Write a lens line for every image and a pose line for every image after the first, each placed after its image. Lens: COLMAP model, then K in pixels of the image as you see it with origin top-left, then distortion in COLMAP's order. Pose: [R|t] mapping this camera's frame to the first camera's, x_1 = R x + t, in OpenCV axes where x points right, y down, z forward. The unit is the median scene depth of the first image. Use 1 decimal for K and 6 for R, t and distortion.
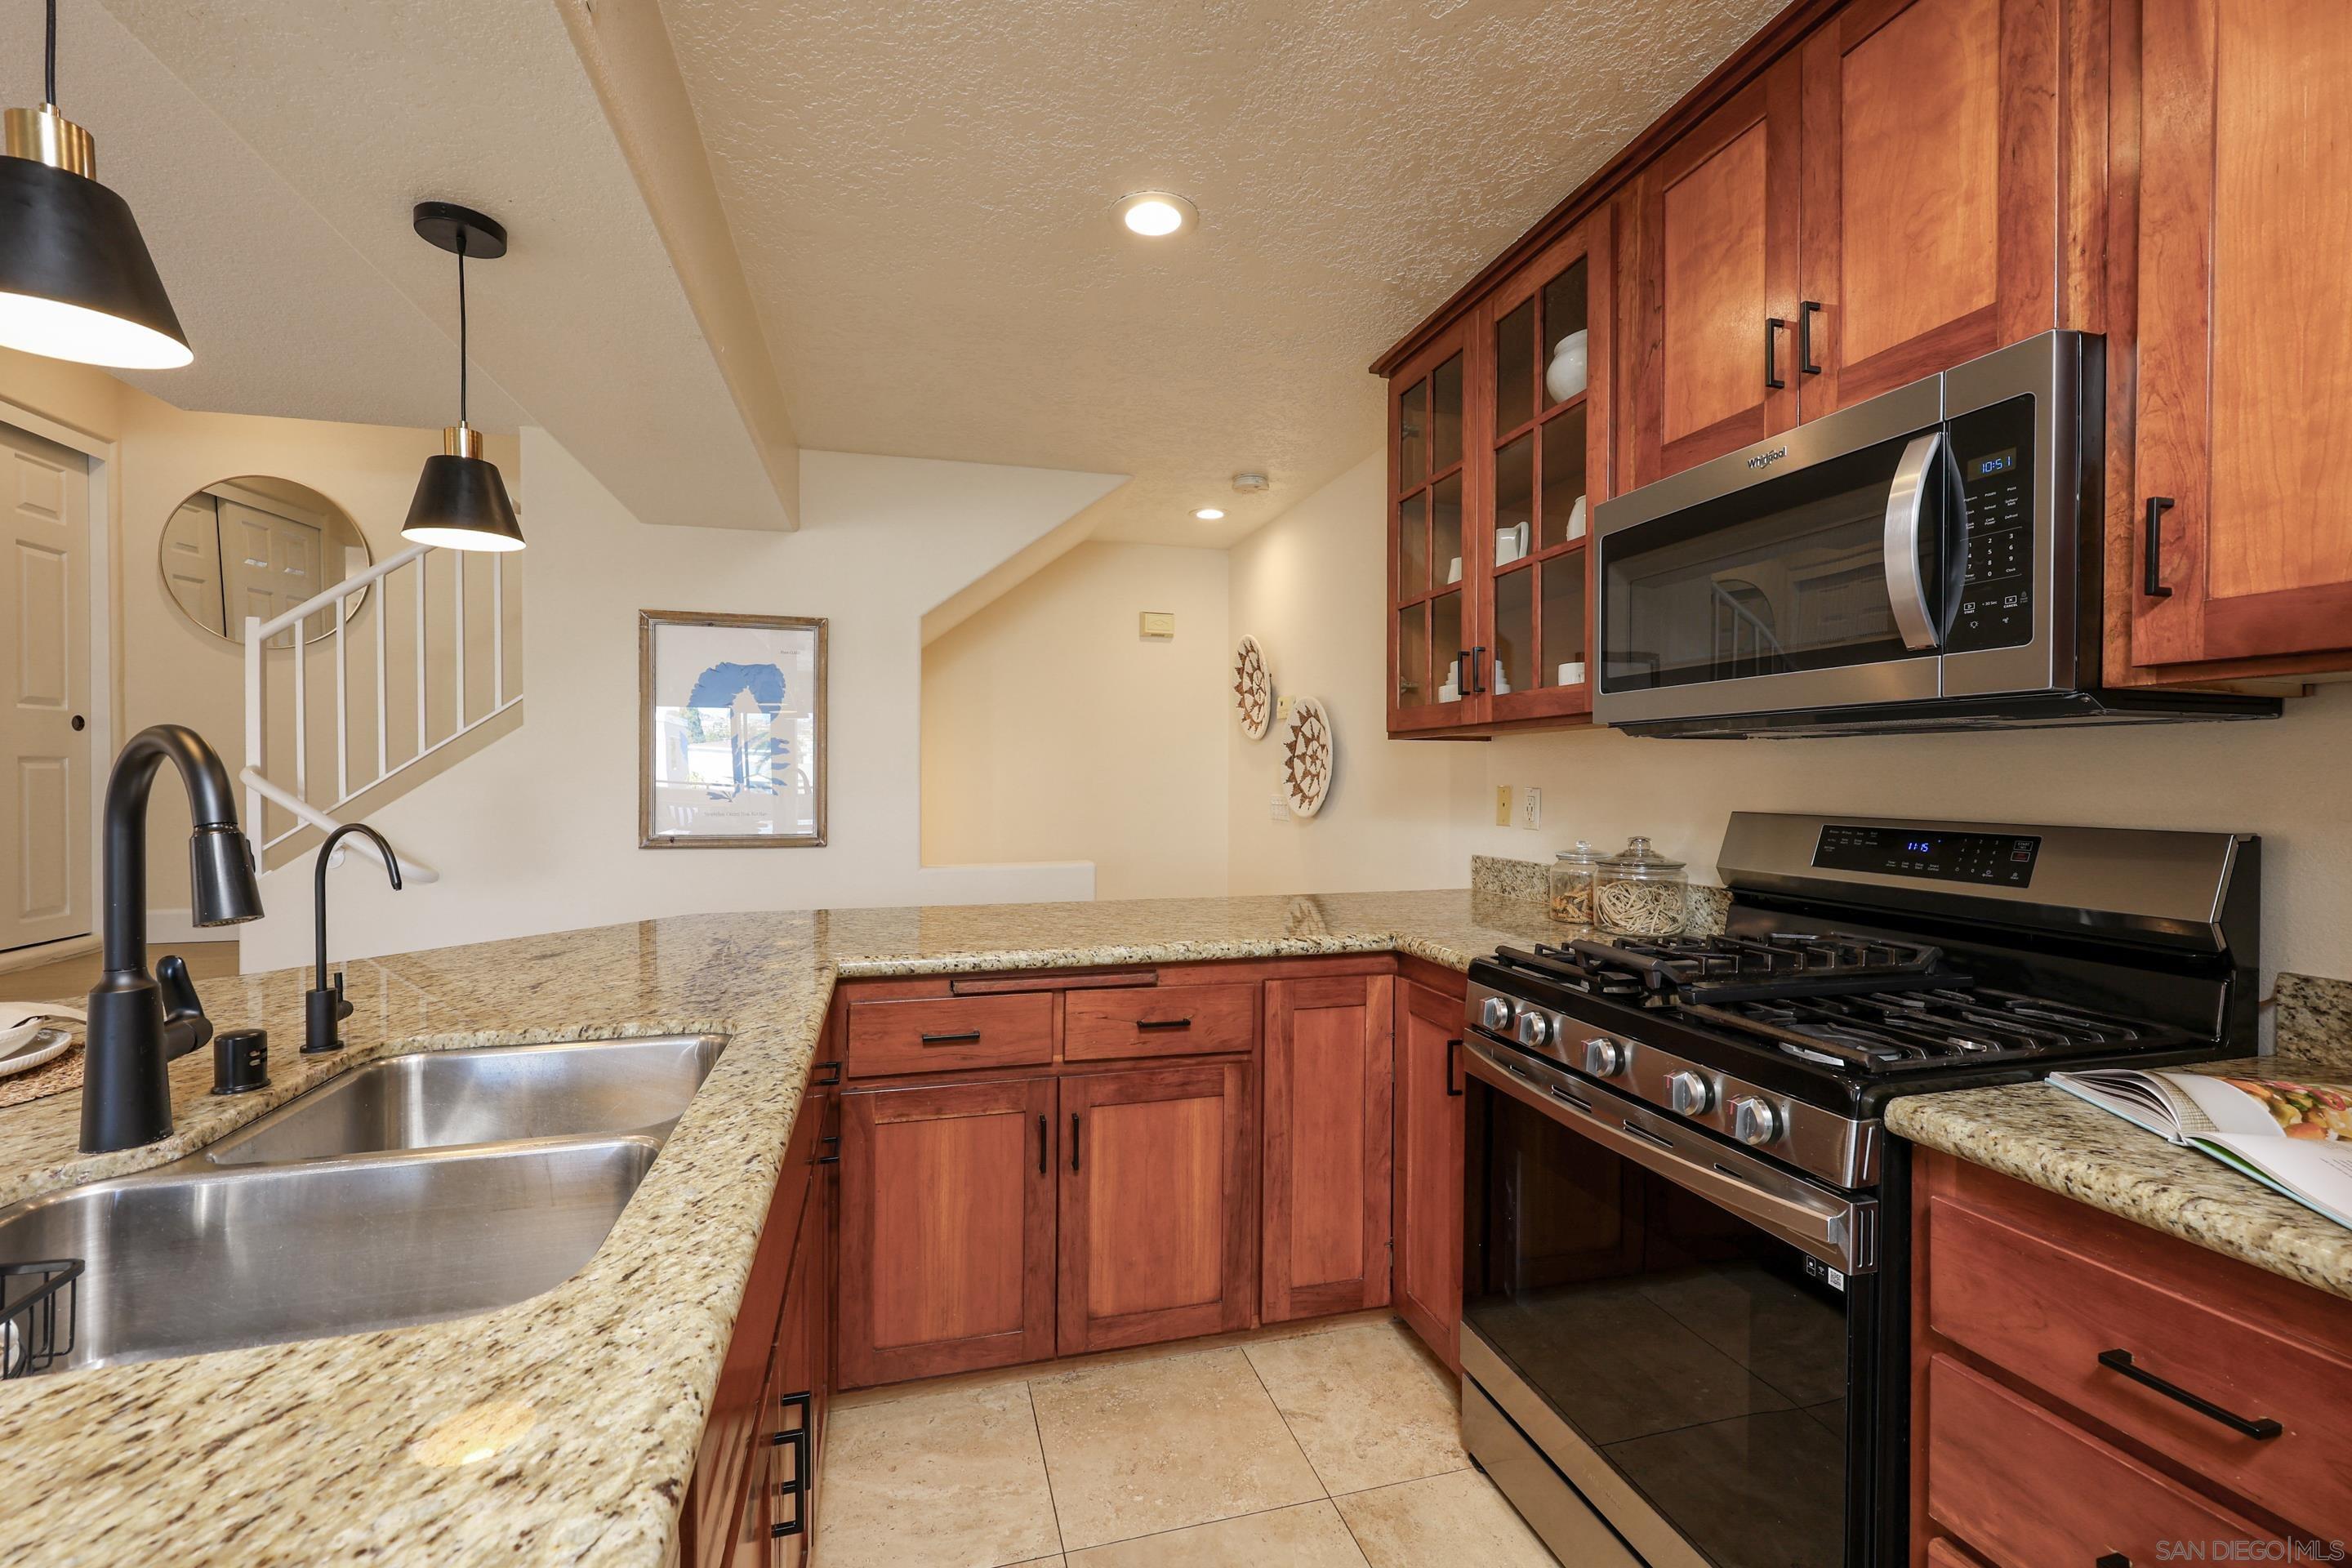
lens RADIAL K [[987.1, 0, 1194.2], [0, 987.1, 783.4], [0, 0, 1]] dist [-0.000082, -0.000233]
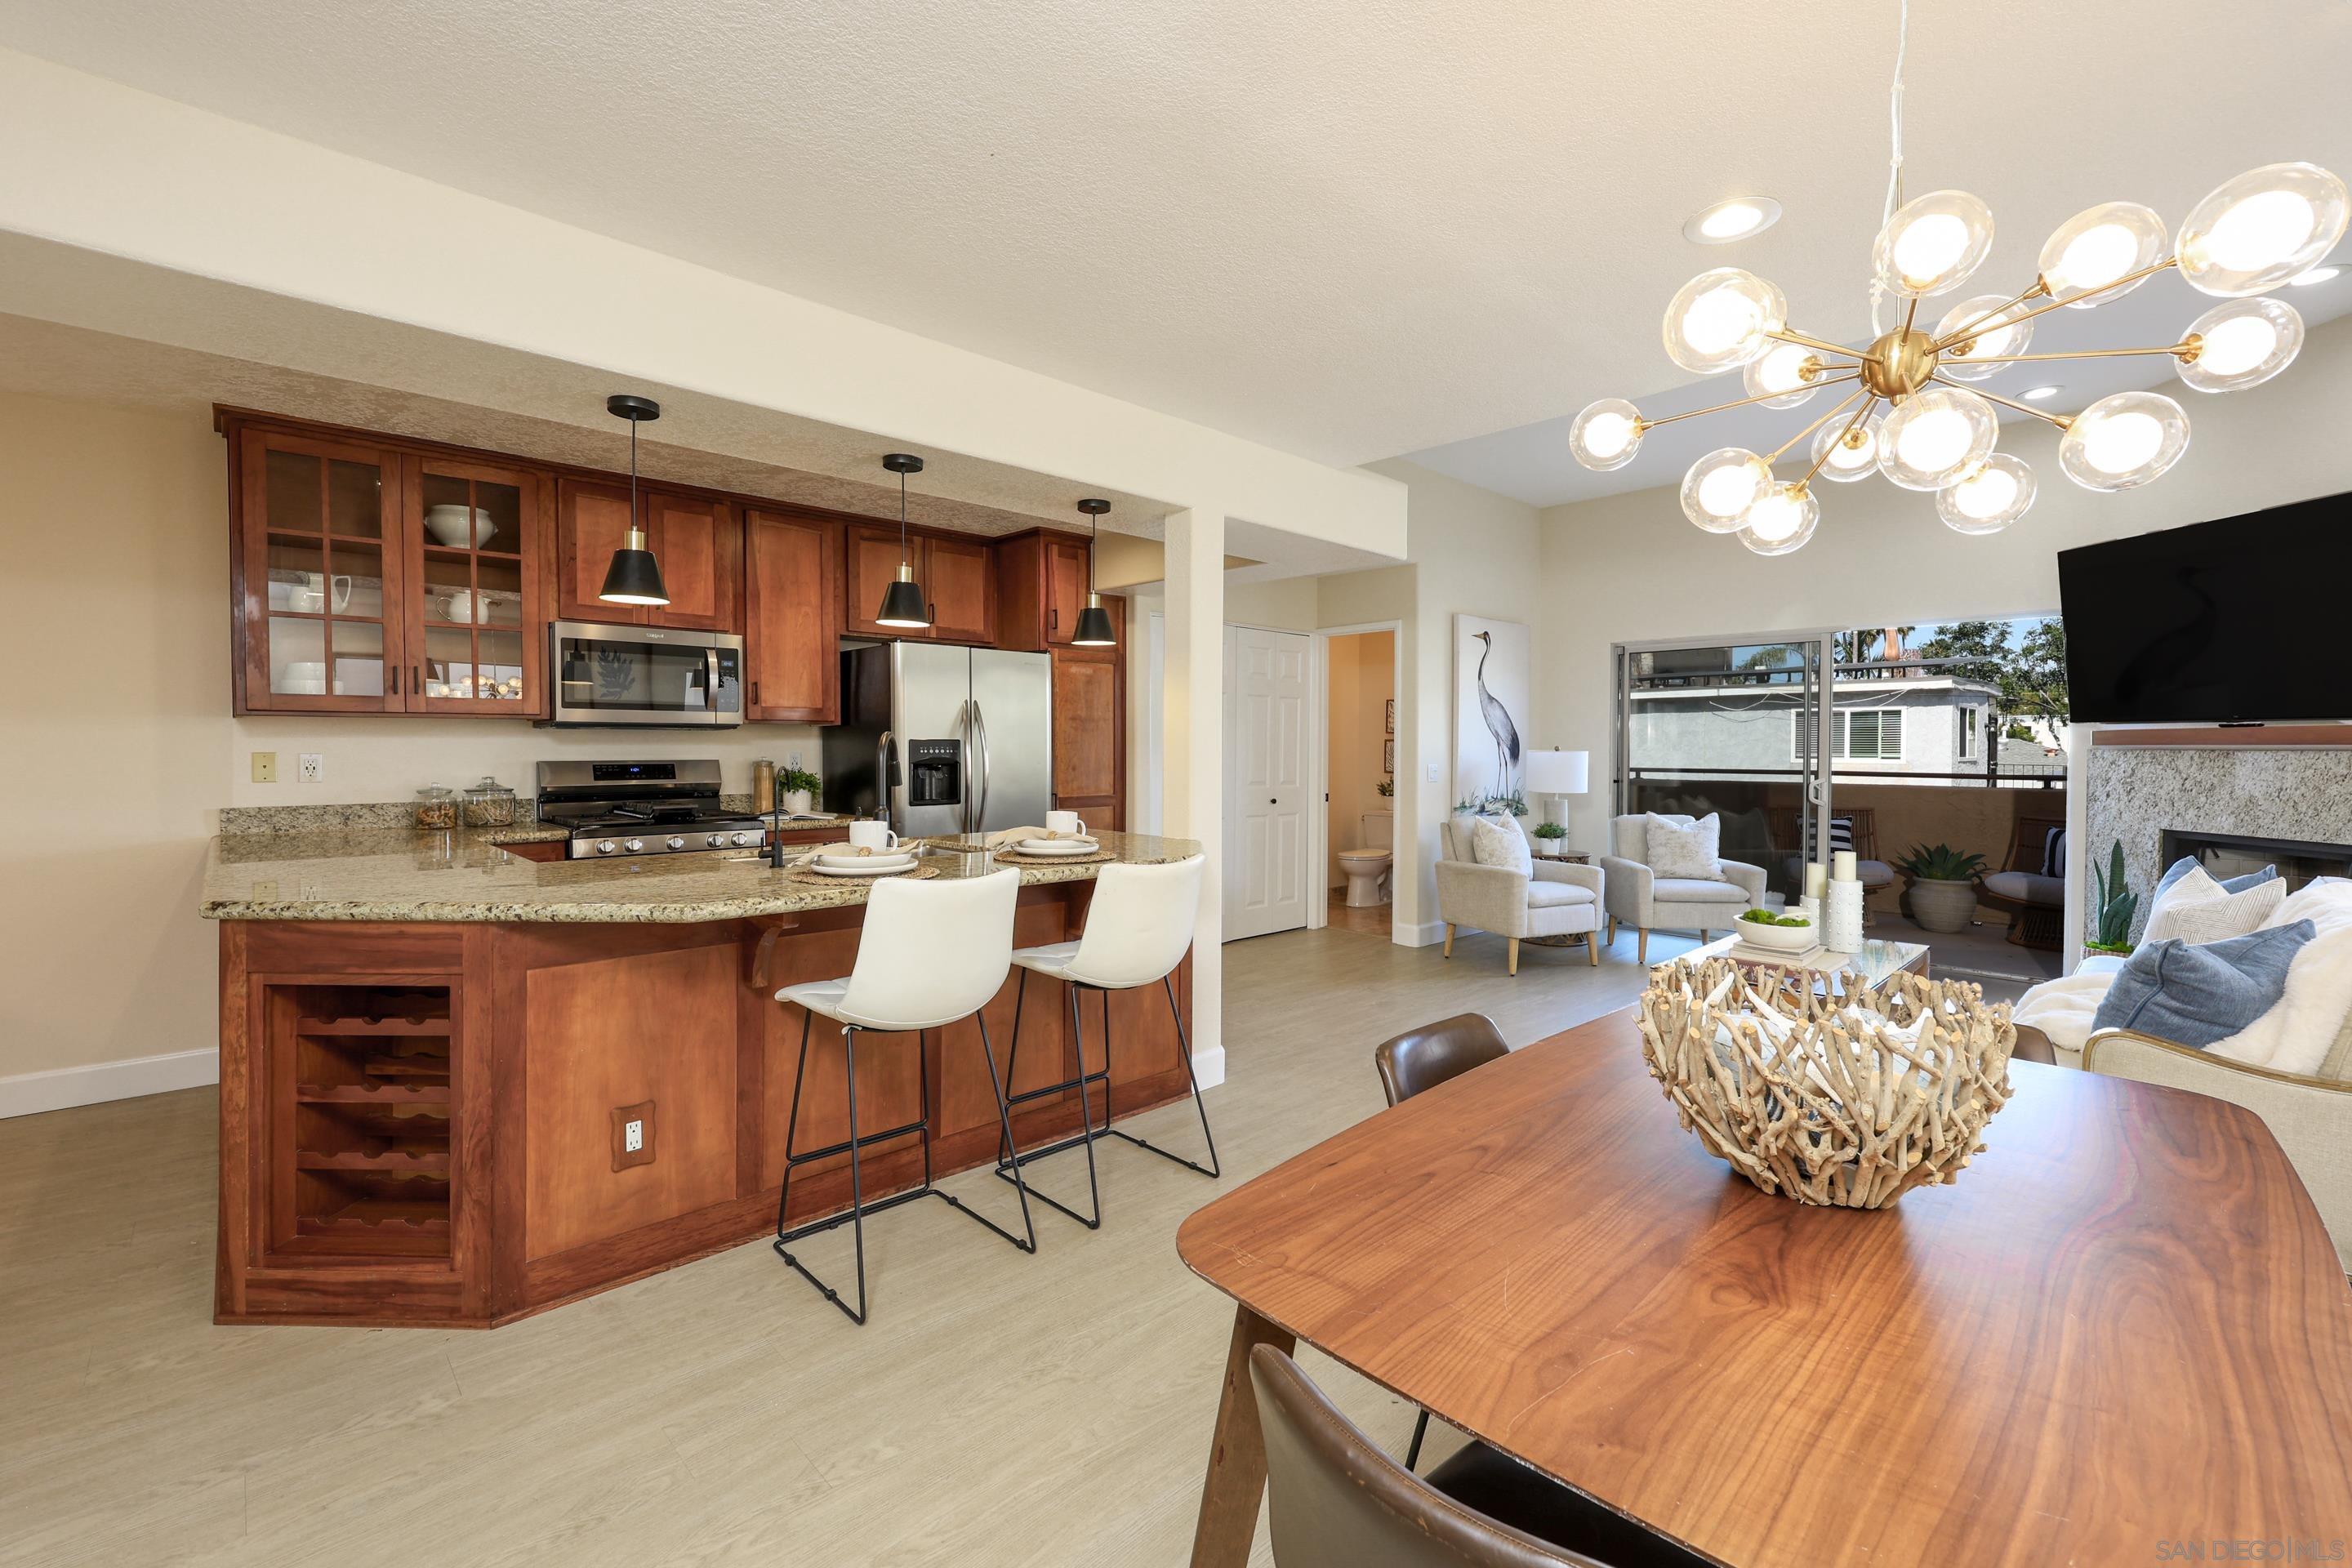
lens RADIAL K [[987.1, 0, 1165.8], [0, 987.1, 753.9], [0, 0, 1]] dist [-0.000082, -0.000233]
pose [[-0.459253, -0.009565, 0.888254, -2.010817], [0.004008, 0.999910, 0.012840, -0.011302], [-0.888296, 0.009457, -0.459174, 0.751401]]
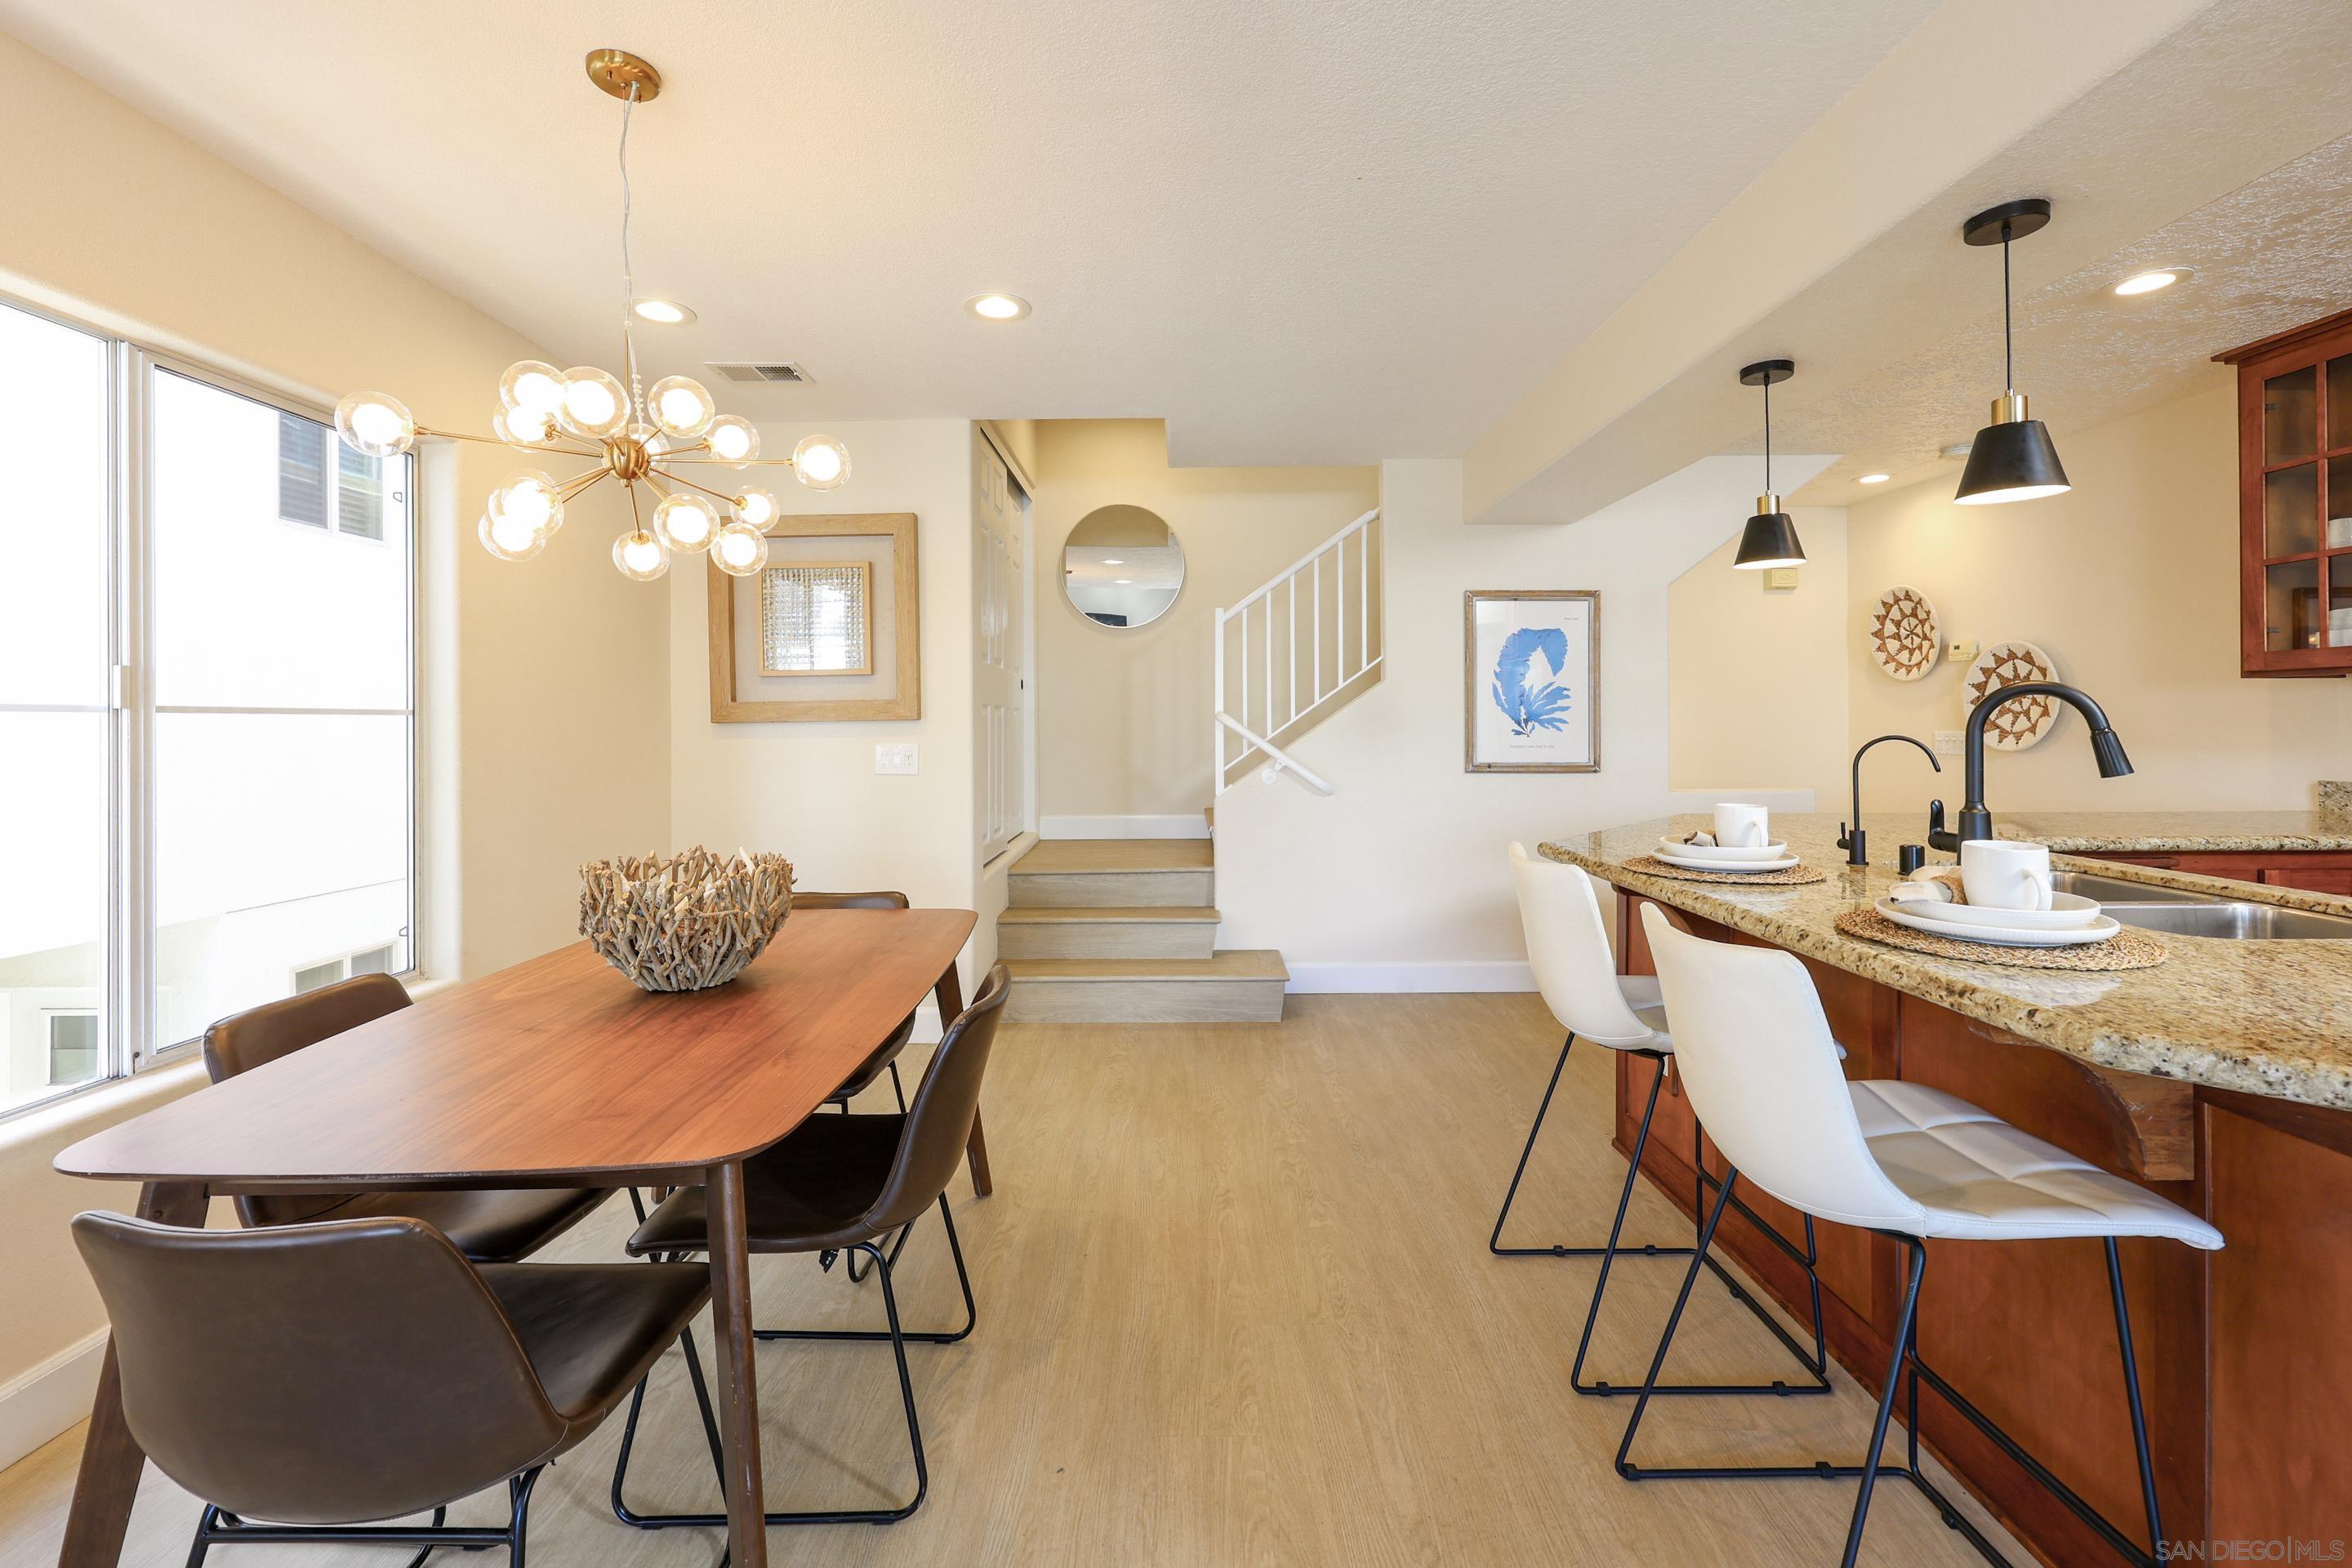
lens RADIAL K [[987.1, 0, 1170.1], [0, 987.1, 723.5], [0, 0, 1]] dist [-0.000082, -0.000233]
pose [[0.958610, -0.006257, -0.284654, -0.945838], [0.004610, 0.999969, -0.006453, 0.013661], [0.284686, 0.004874, 0.958608, -0.641344]]
